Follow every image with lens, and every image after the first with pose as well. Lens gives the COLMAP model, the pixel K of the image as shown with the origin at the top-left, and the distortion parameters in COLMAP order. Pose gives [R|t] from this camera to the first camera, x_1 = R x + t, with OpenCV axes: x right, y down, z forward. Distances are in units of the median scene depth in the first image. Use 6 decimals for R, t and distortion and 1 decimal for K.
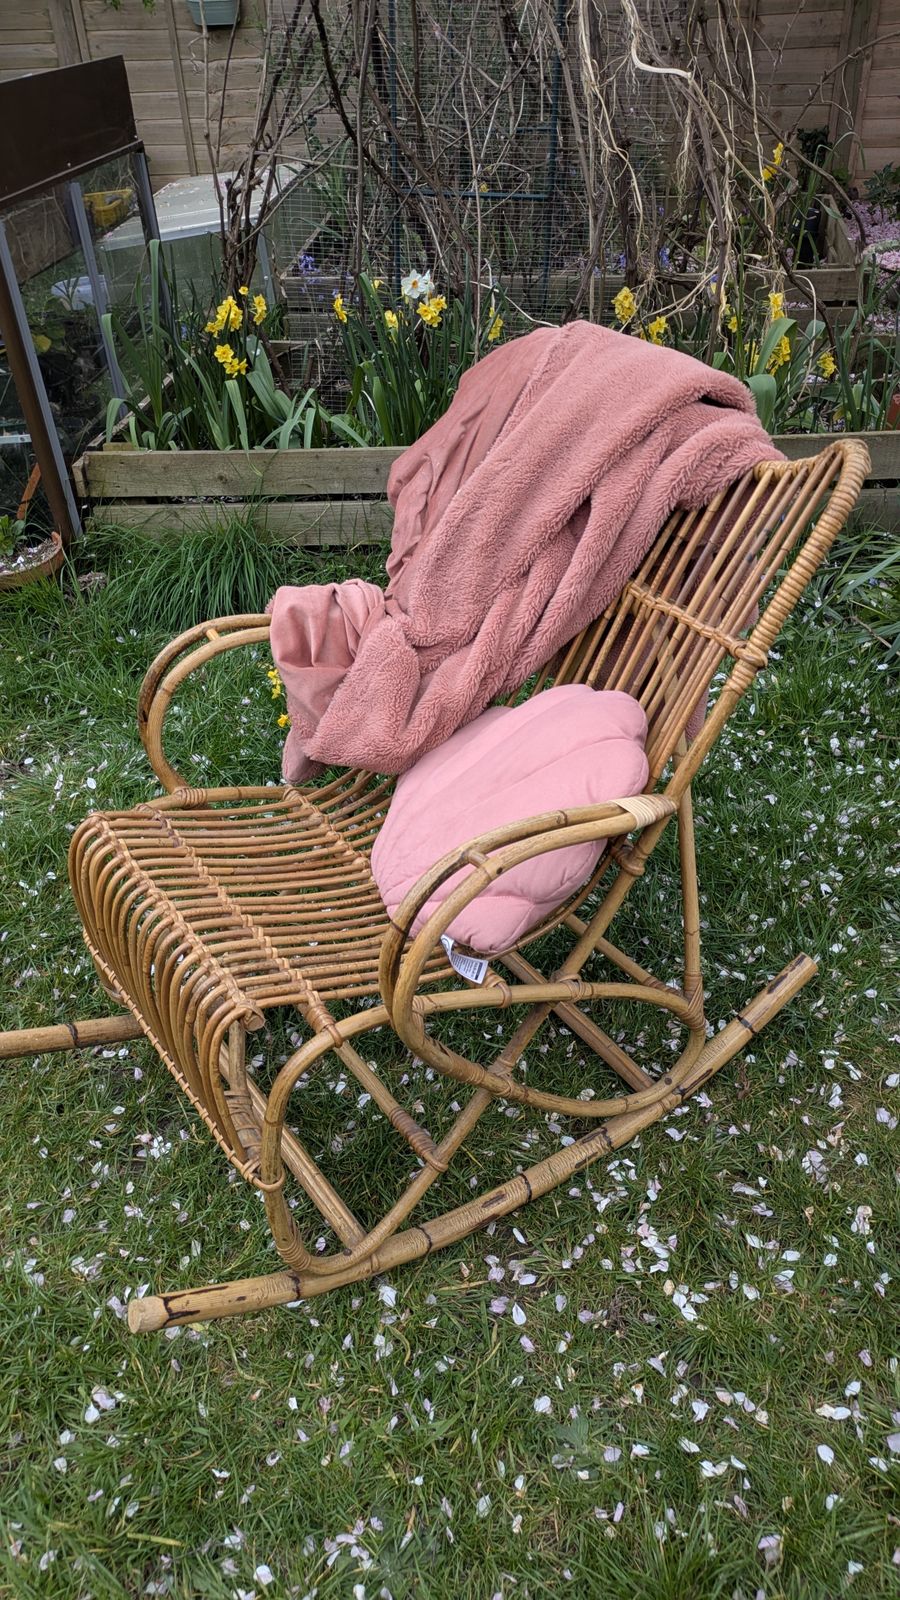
lens RADIAL K [[1185.0, 0, 451.9], [0, 1185.0, 790.1], [0, 0, 1]] dist [0.052025, -0.051001]
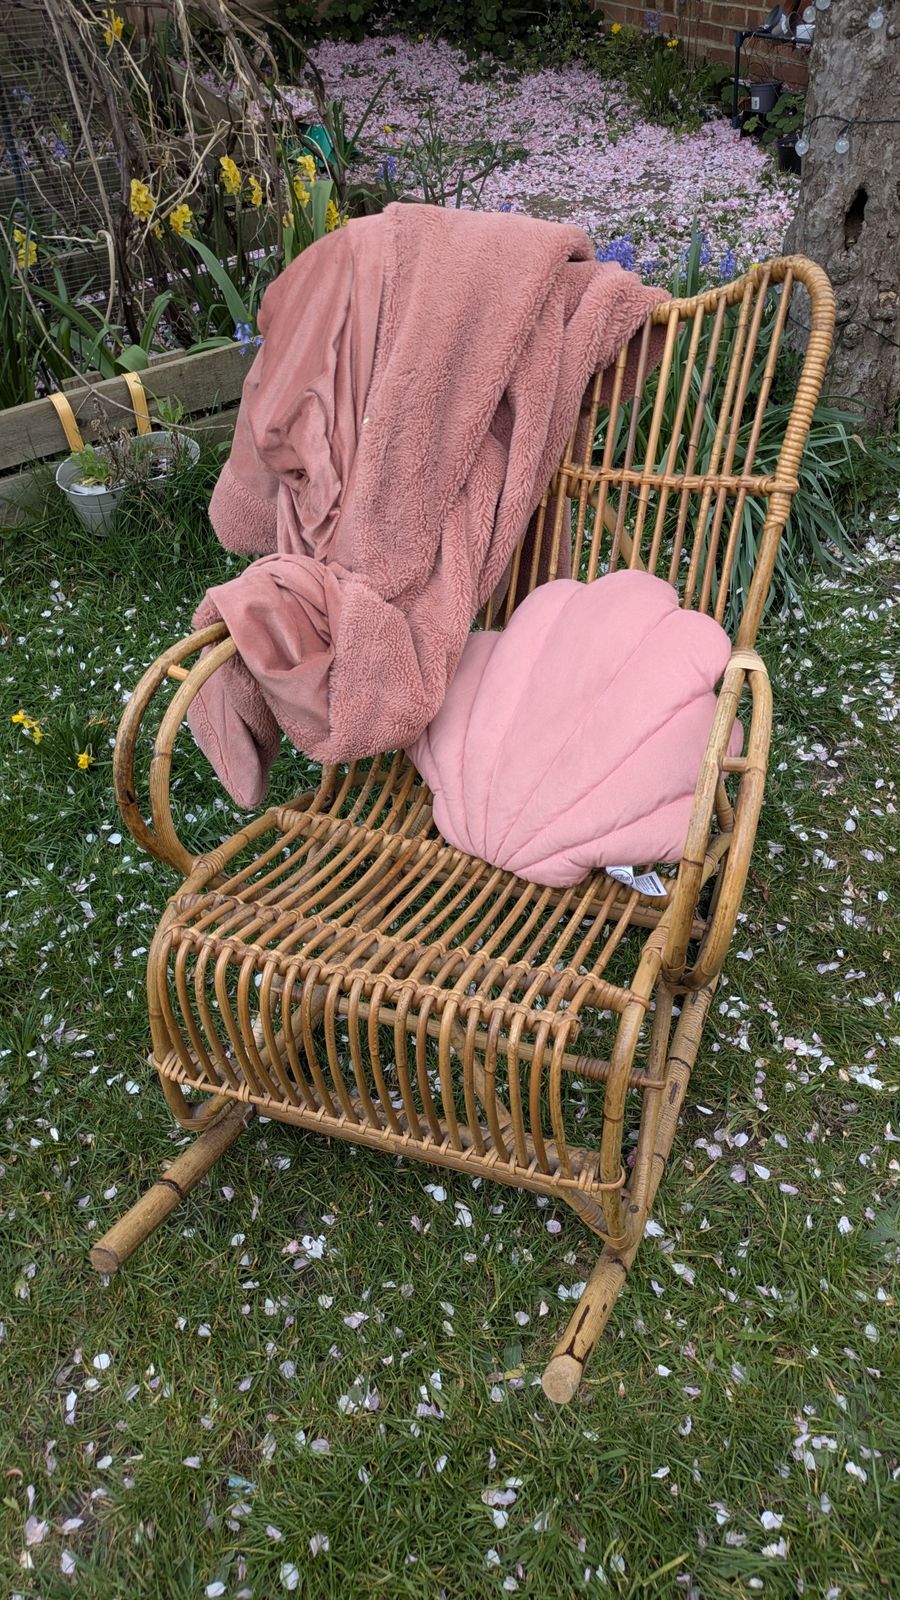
lens RADIAL K [[1191.9, 0, 480.5], [0, 1191.9, 785.5], [0, 0, 1]] dist [0.048586, -0.041593]
pose [[0.806983, -0.403767, 0.430989, -0.439970], [0.366893, 0.914620, 0.169881, -0.127825], [-0.462783, 0.021036, 0.886222, 0.179979]]
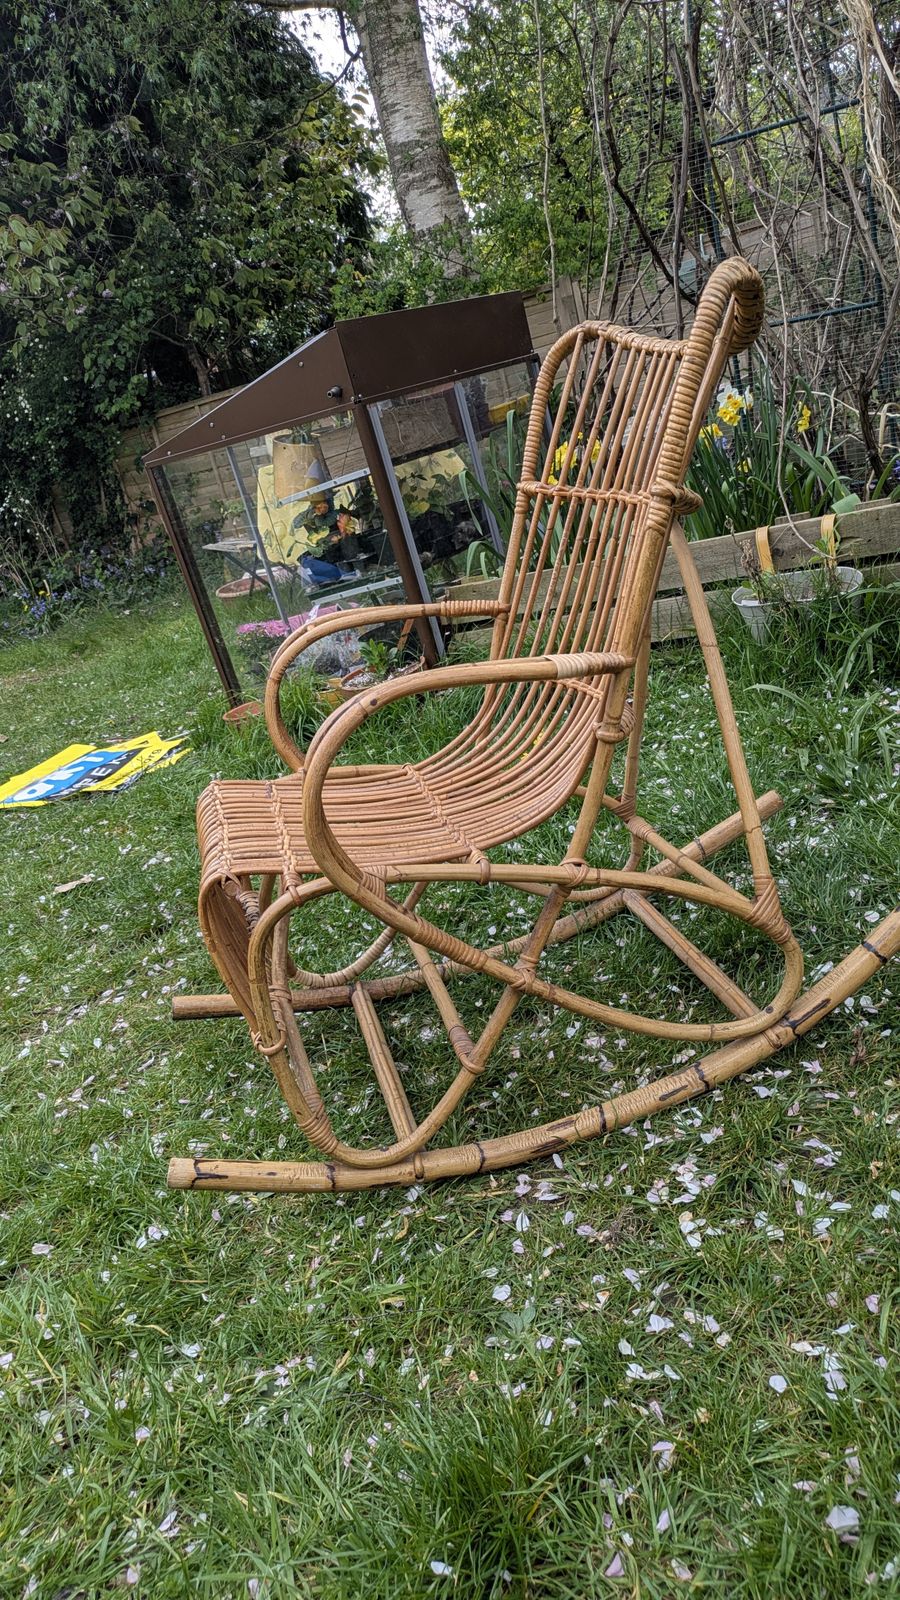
lens RADIAL K [[1185.0, 0, 451.9], [0, 1185.0, 790.1], [0, 0, 1]] dist [0.052025, -0.051001]
pose [[0.879022, -0.046815, -0.474477, 0.457885], [-0.061375, 0.975777, -0.209981, 0.297466], [0.472814, 0.213699, 0.854857, 0.088568]]
